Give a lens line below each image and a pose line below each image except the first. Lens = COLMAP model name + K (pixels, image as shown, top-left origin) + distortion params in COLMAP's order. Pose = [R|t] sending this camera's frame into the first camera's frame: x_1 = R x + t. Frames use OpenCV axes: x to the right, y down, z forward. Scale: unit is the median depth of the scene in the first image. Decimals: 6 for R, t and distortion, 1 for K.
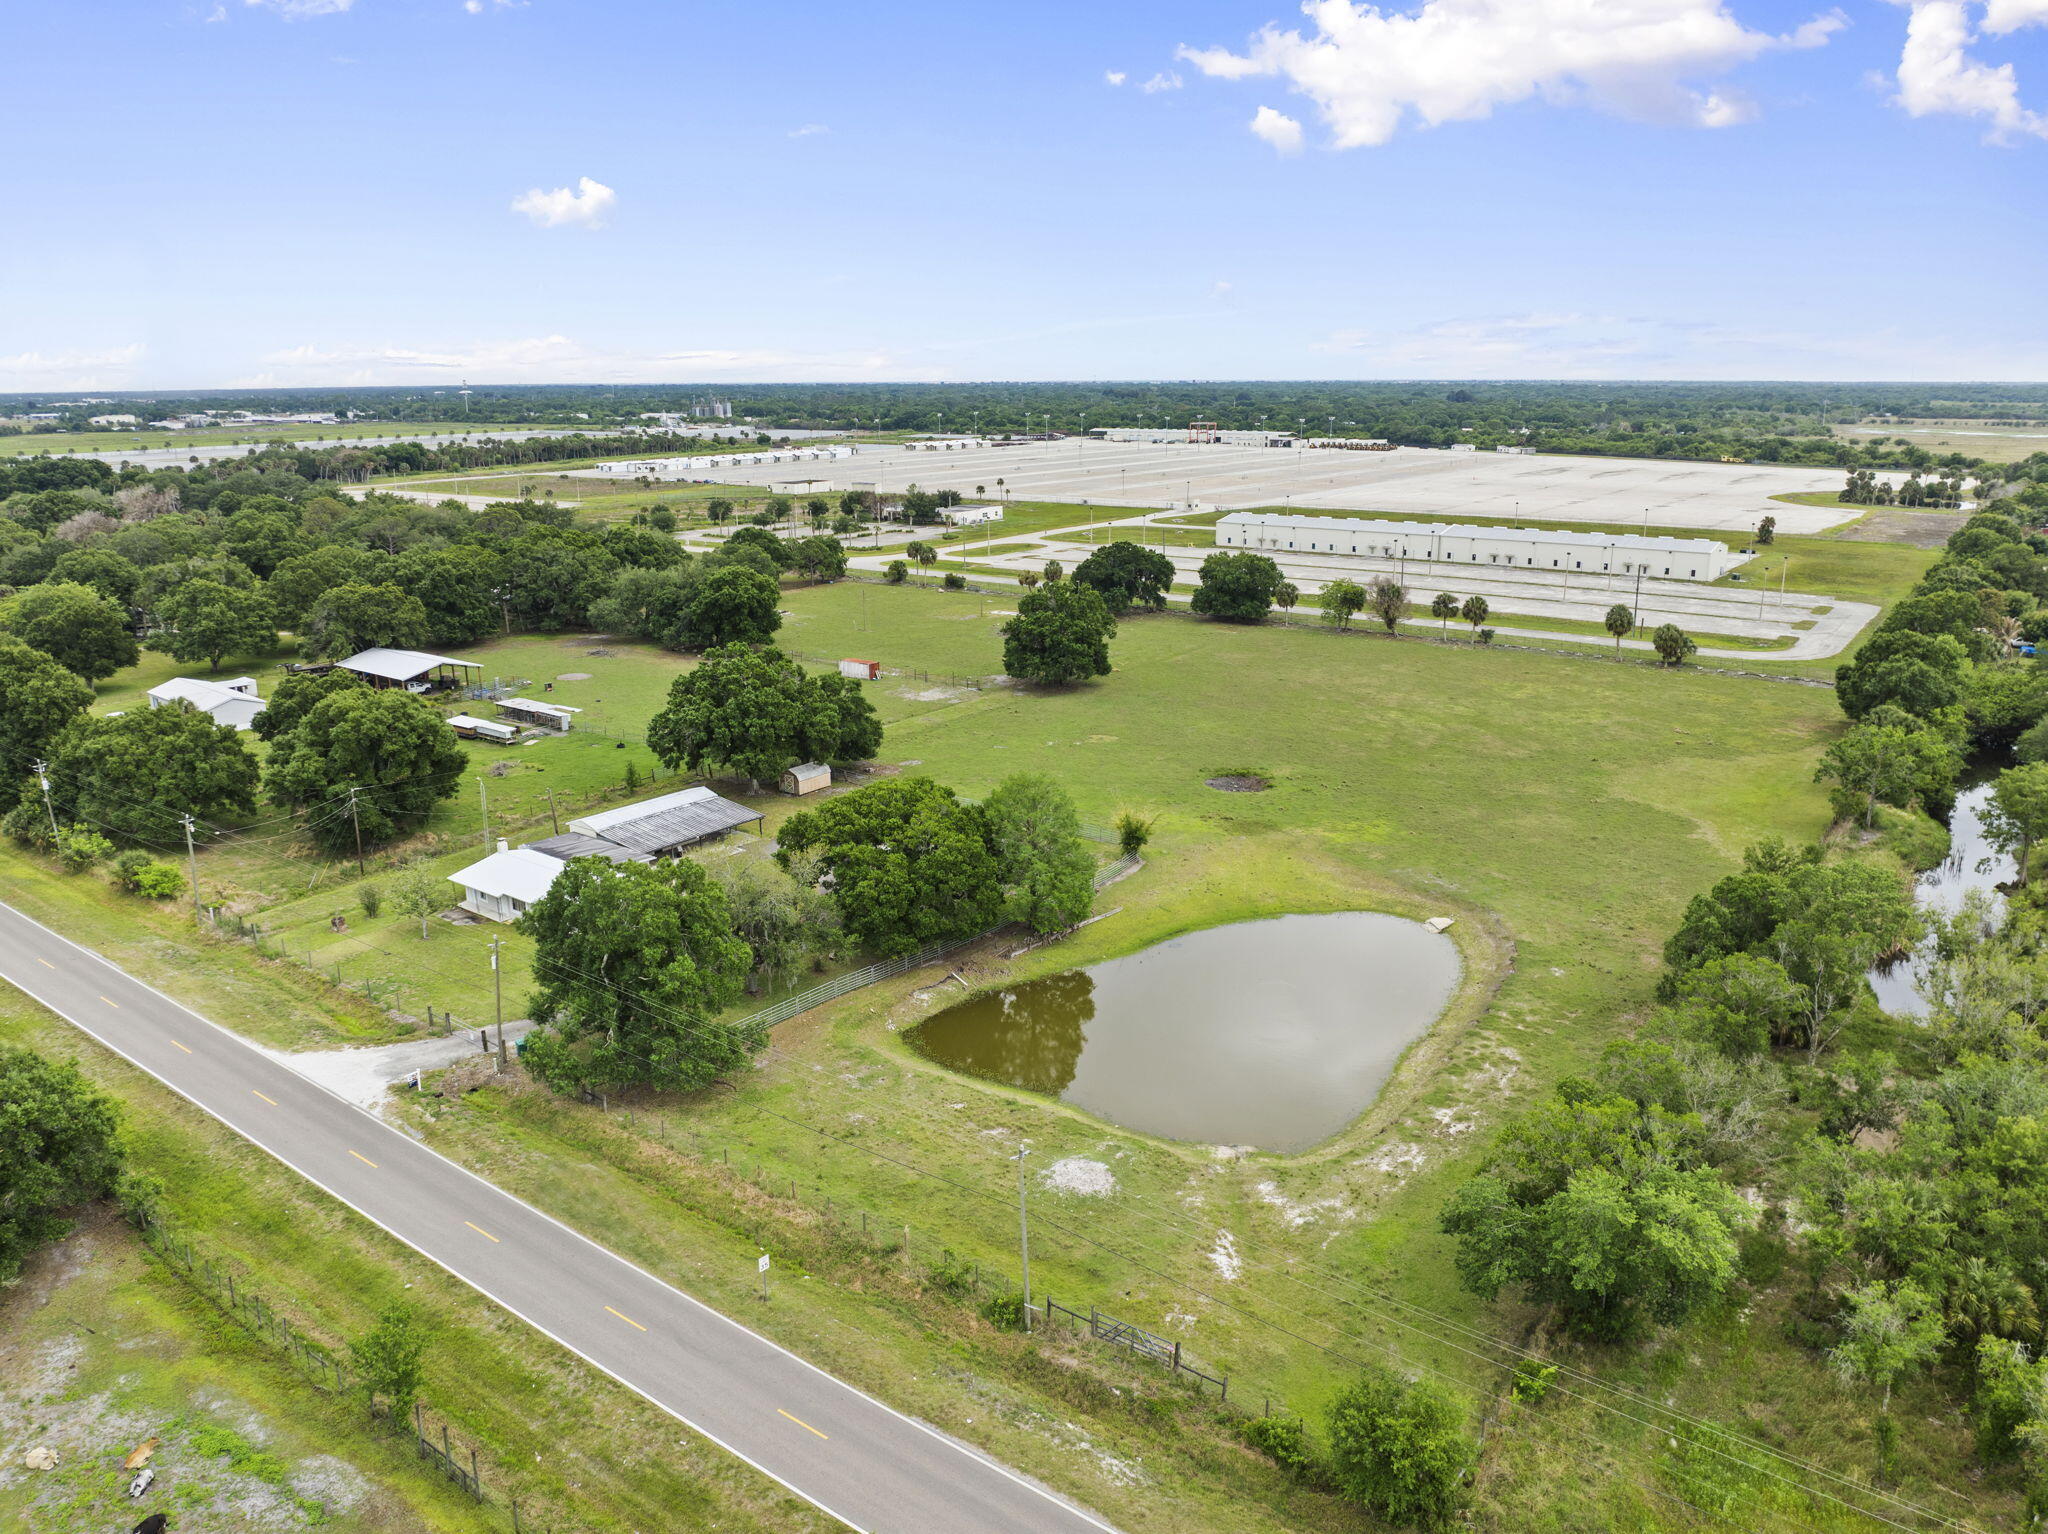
lens RADIAL K [[1447.9, 0, 1024.0], [0, 1447.9, 767.0], [0, 0, 1]] dist [-0.040668, -0.000022]
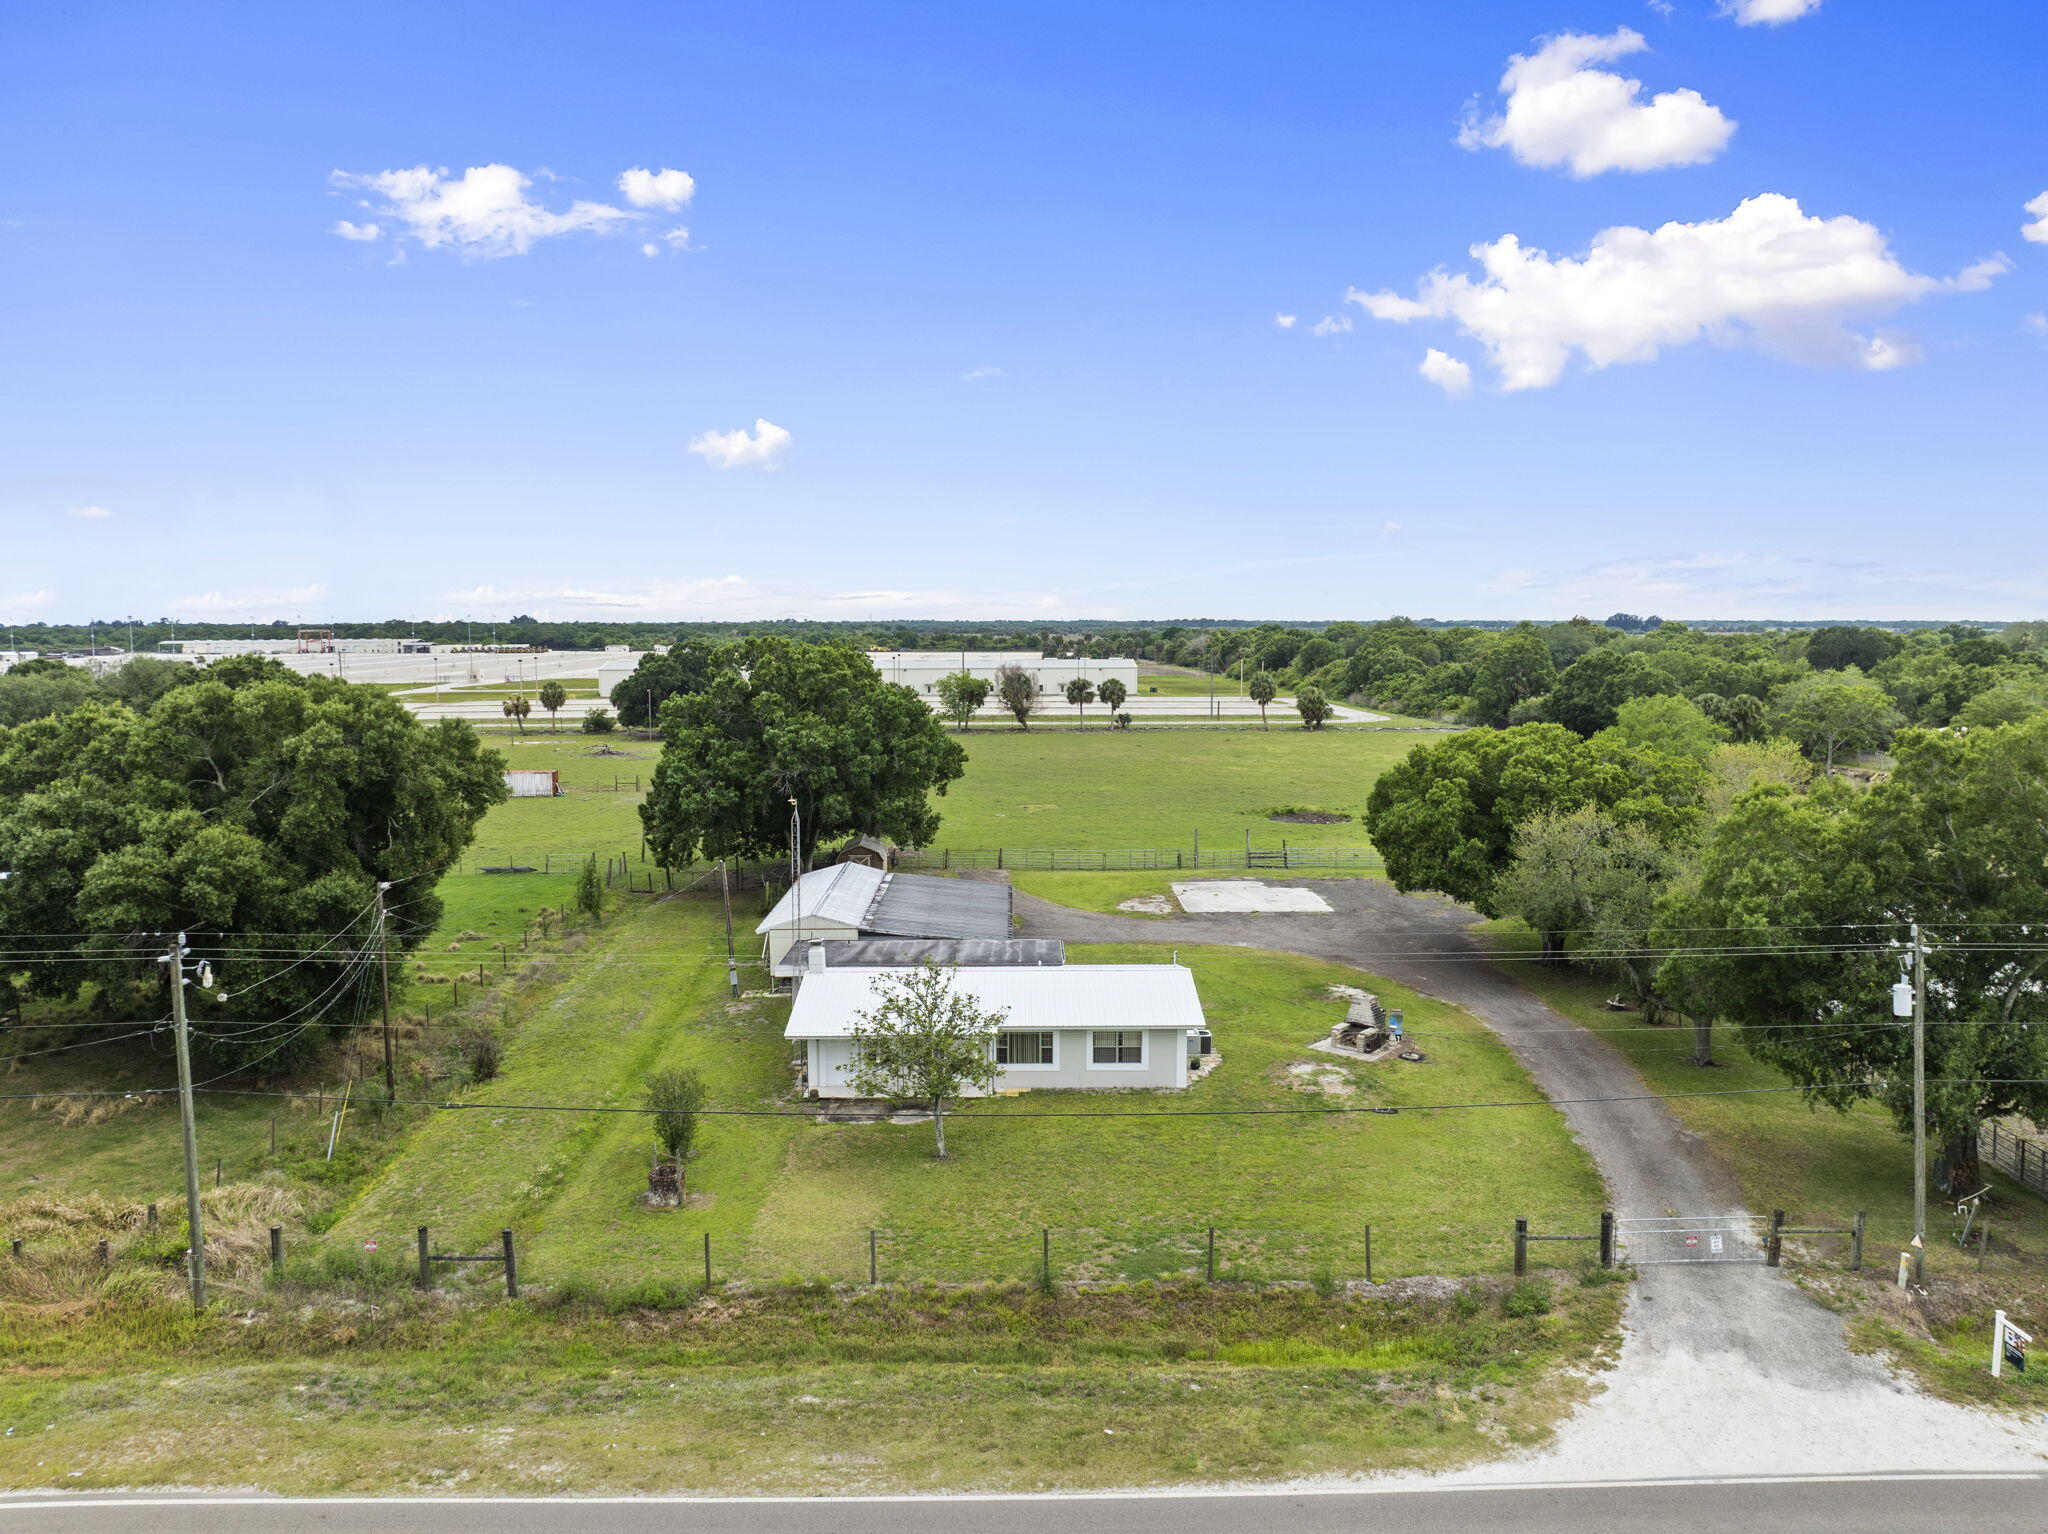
lens RADIAL K [[1447.9, 0, 1024.0], [0, 1447.9, 767.0], [0, 0, 1]] dist [-0.040668, -0.000022]
pose [[0.789485, -0.063881, 0.610436, -0.300381], [0.162117, 0.980952, -0.107013, 0.028273], [-0.591972, 0.183448, 0.784803, 0.310031]]
